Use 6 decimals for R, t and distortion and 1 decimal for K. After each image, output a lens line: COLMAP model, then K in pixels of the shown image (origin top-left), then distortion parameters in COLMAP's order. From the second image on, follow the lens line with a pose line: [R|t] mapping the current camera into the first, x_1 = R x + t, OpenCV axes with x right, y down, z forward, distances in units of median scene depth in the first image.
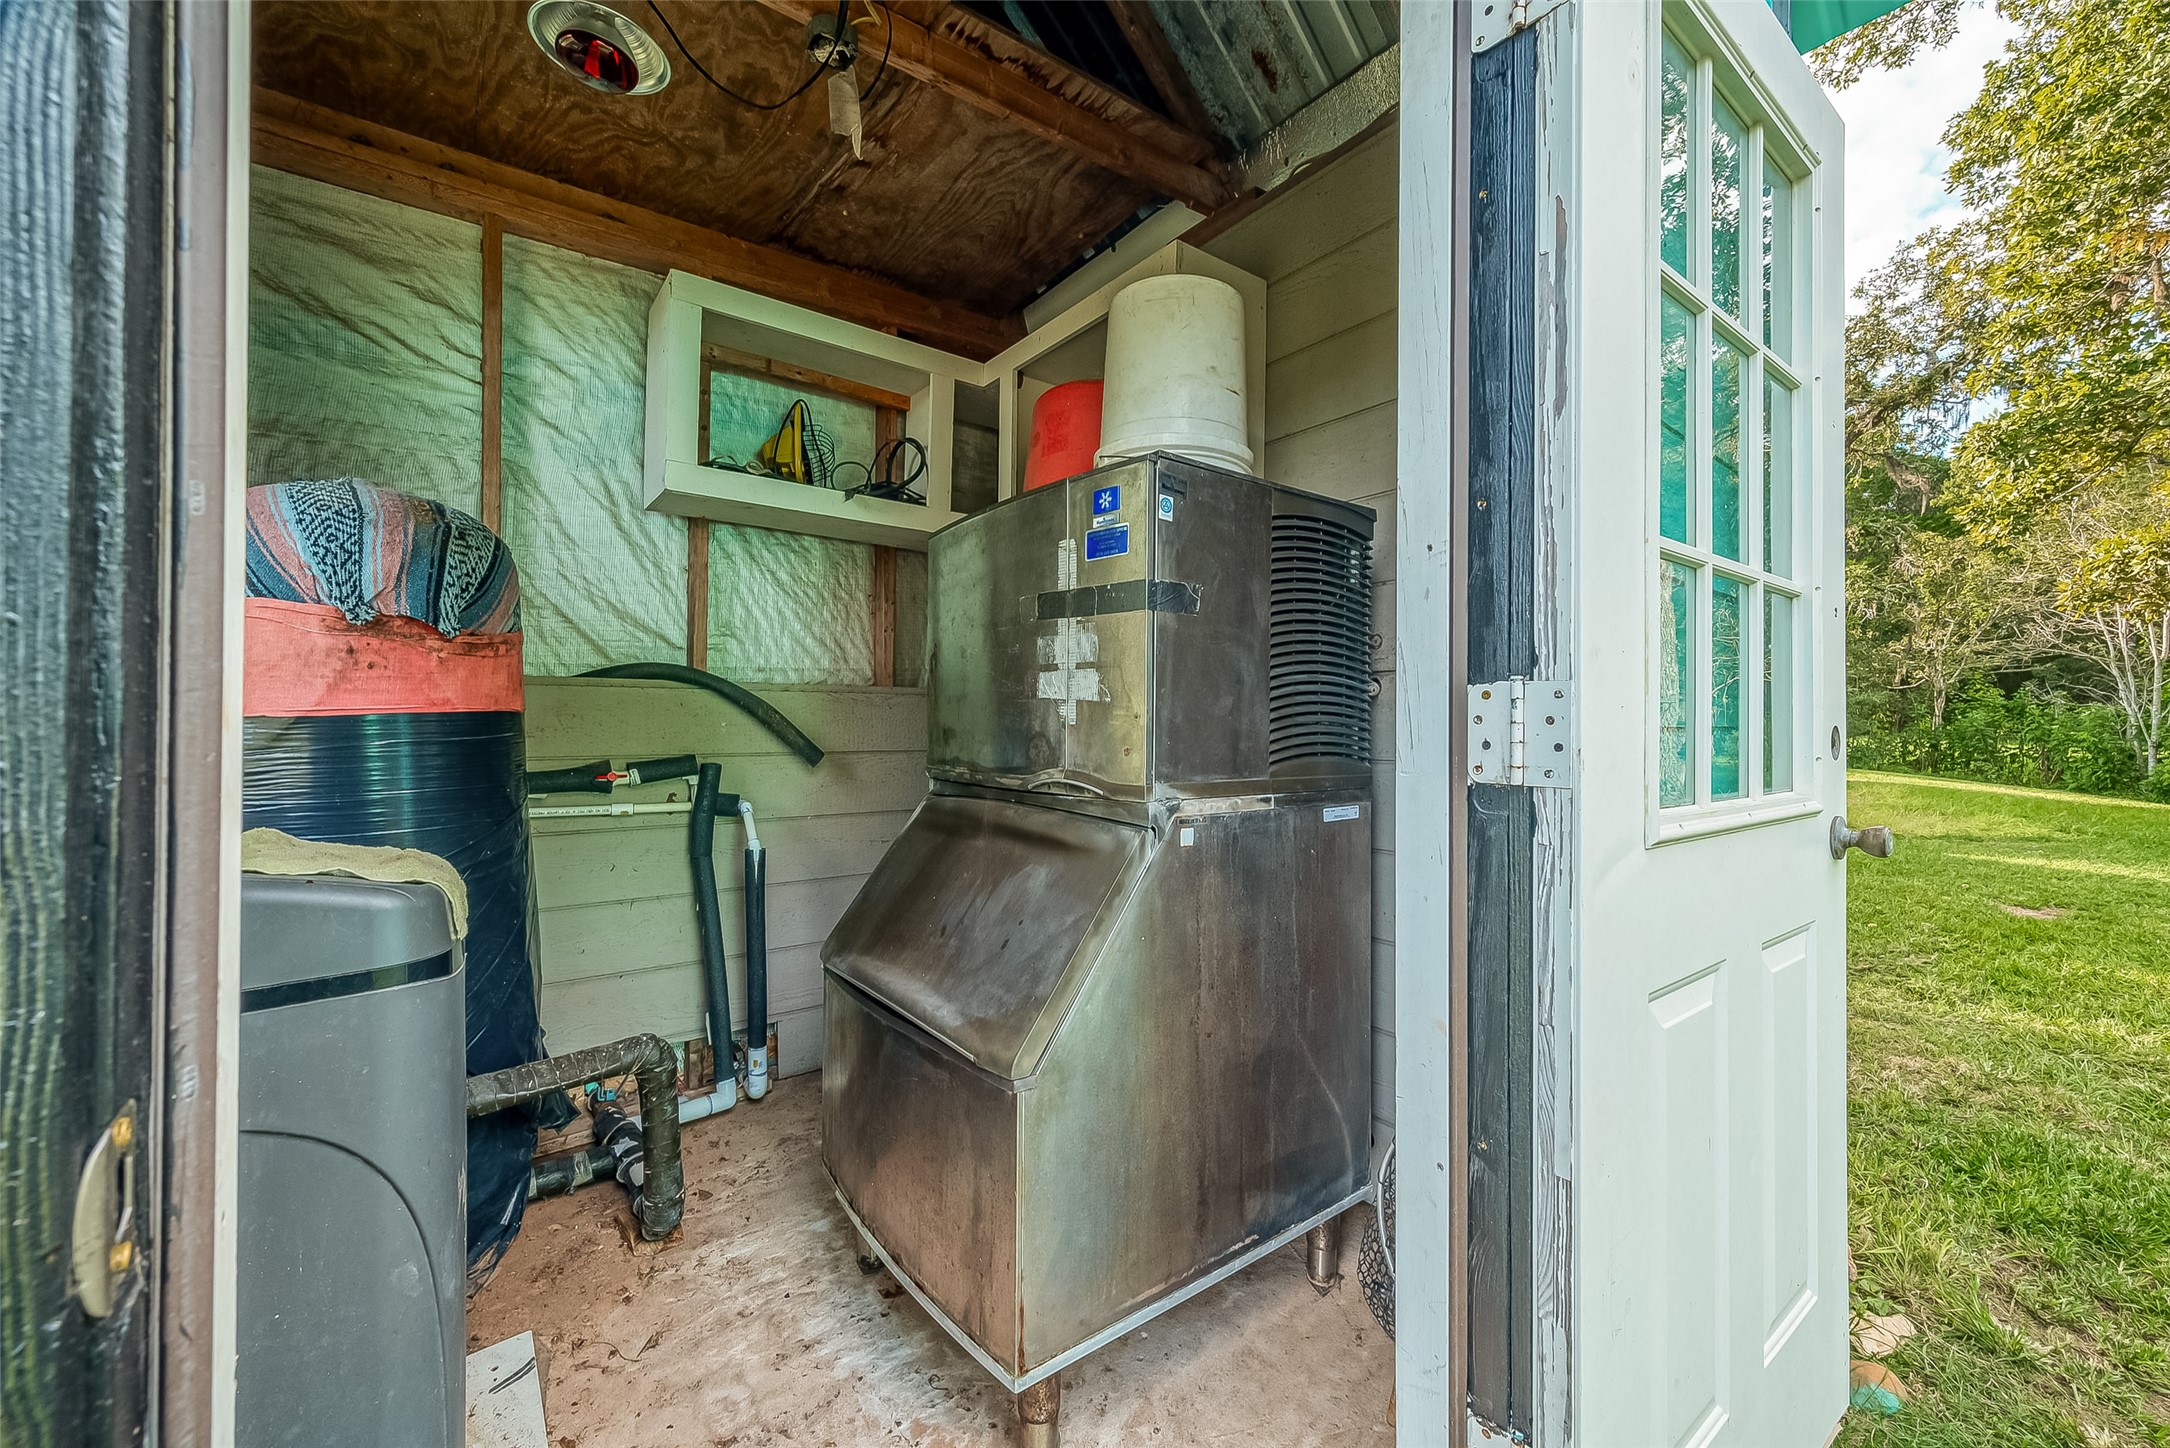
lens RADIAL K [[852.4, 0, 1085.7], [0, 852.4, 722.5], [0, 0, 1]] dist [-0.001407, -0.000054]
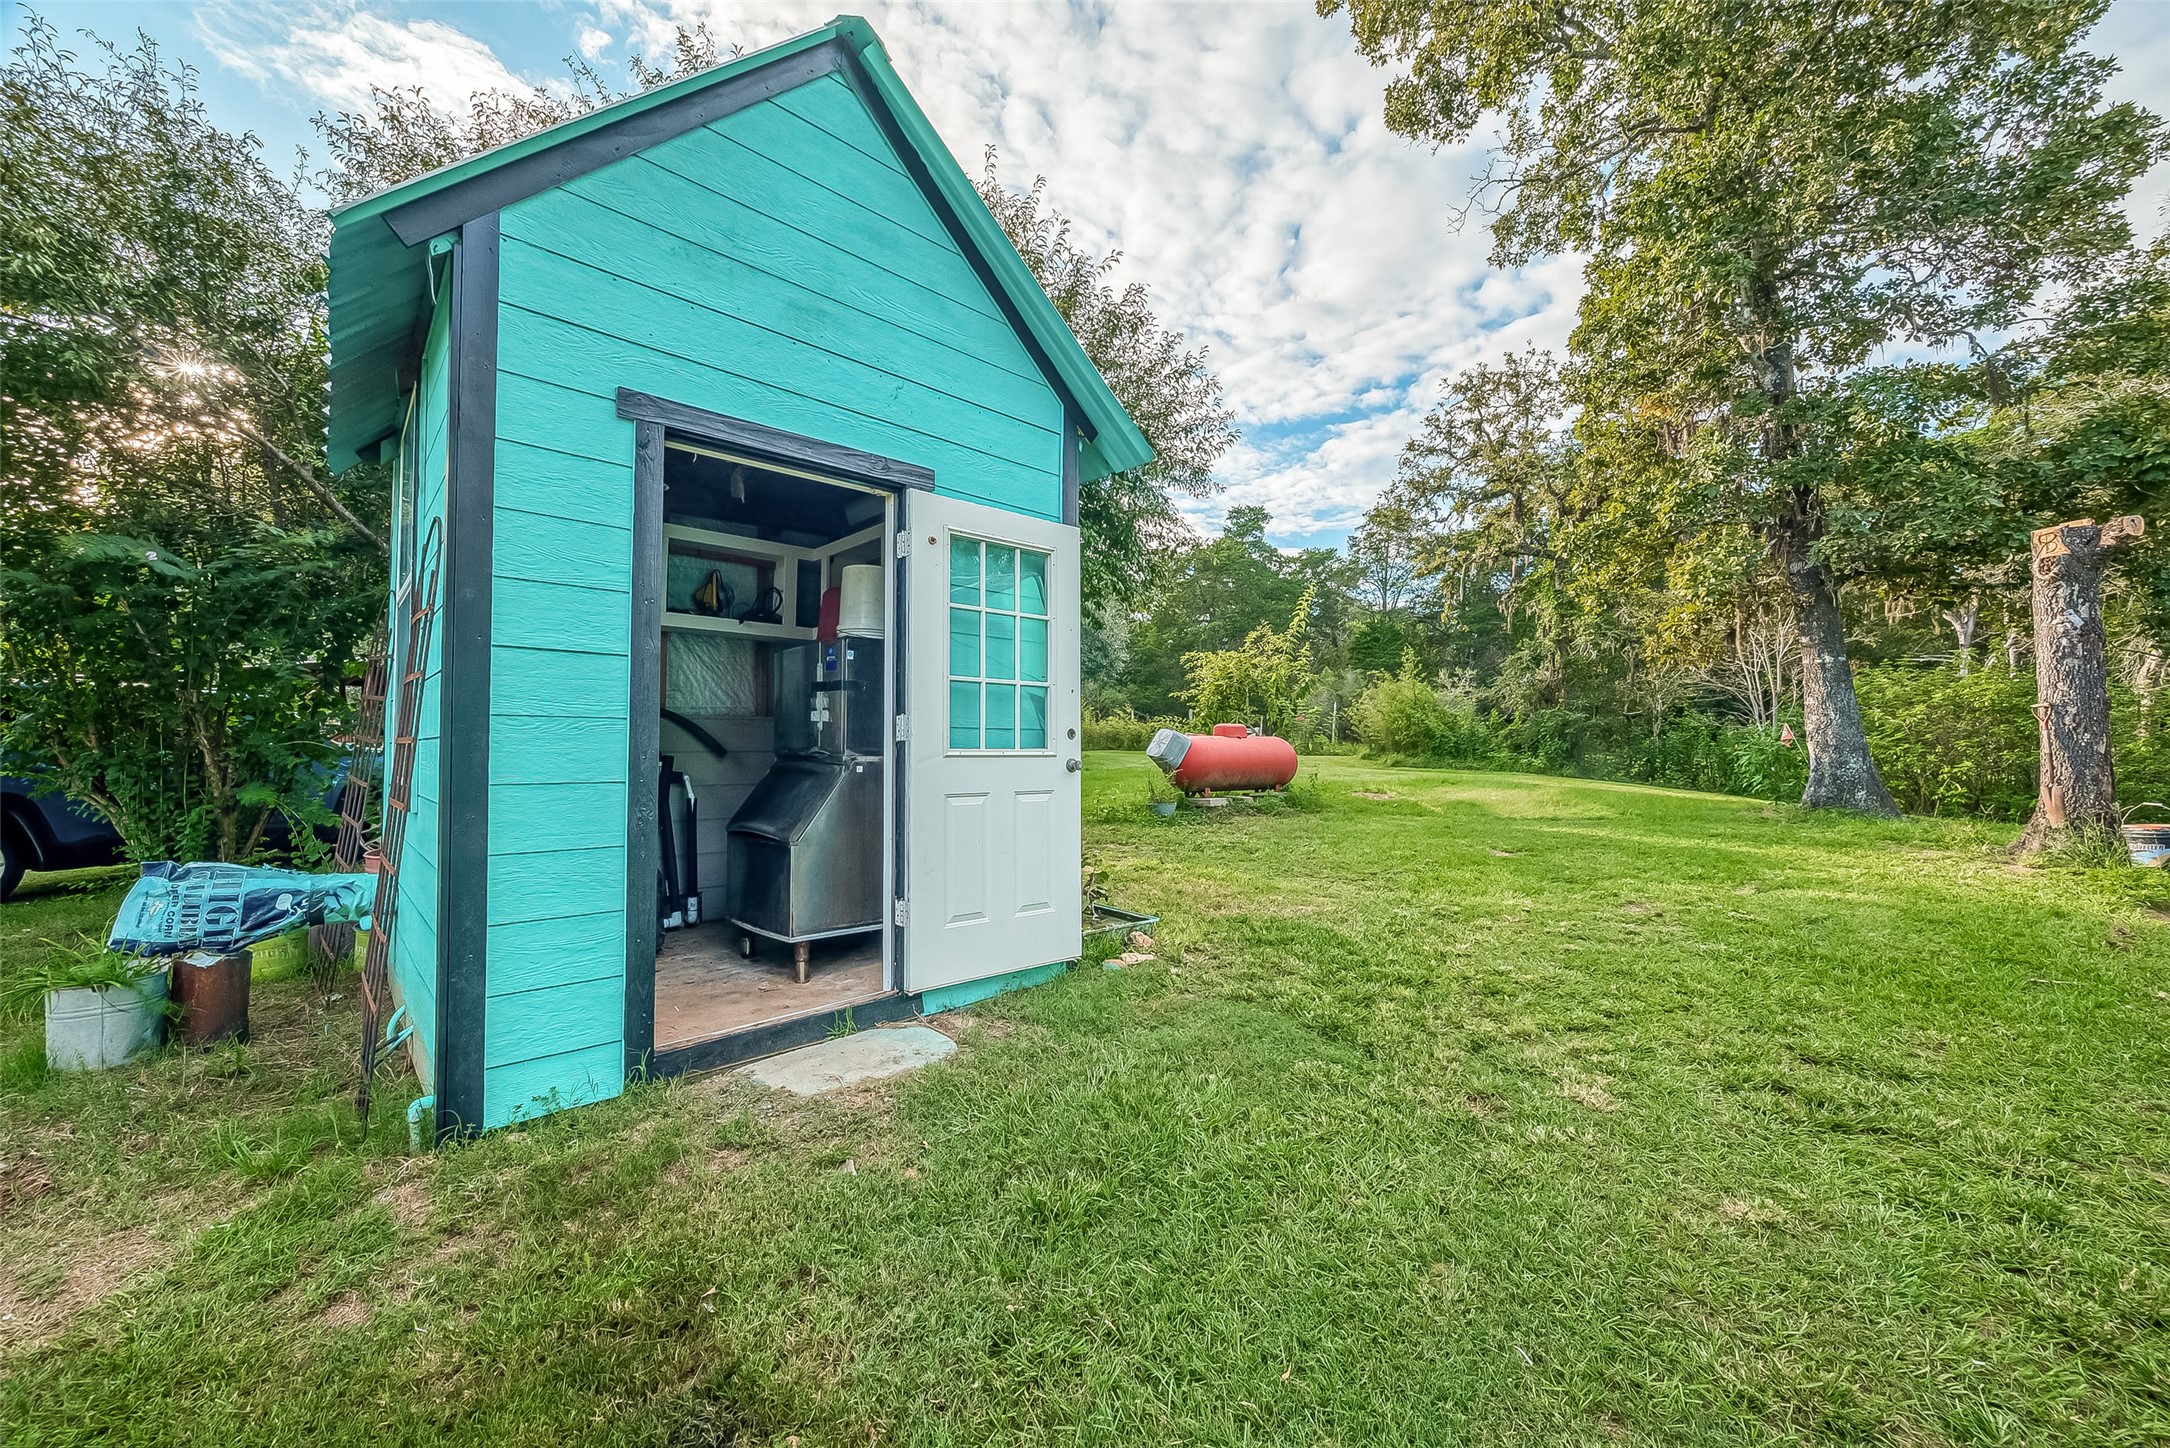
lens RADIAL K [[852.4, 0, 1084.3], [0, 852.4, 720.8], [0, 0, 1]] dist [-0.001407, -0.000054]
pose [[0.994852, -0.004718, 0.101226, 0.335777], [0.008151, 0.999404, -0.033530, 0.042976], [-0.101008, 0.034182, 0.994298, -1.114053]]
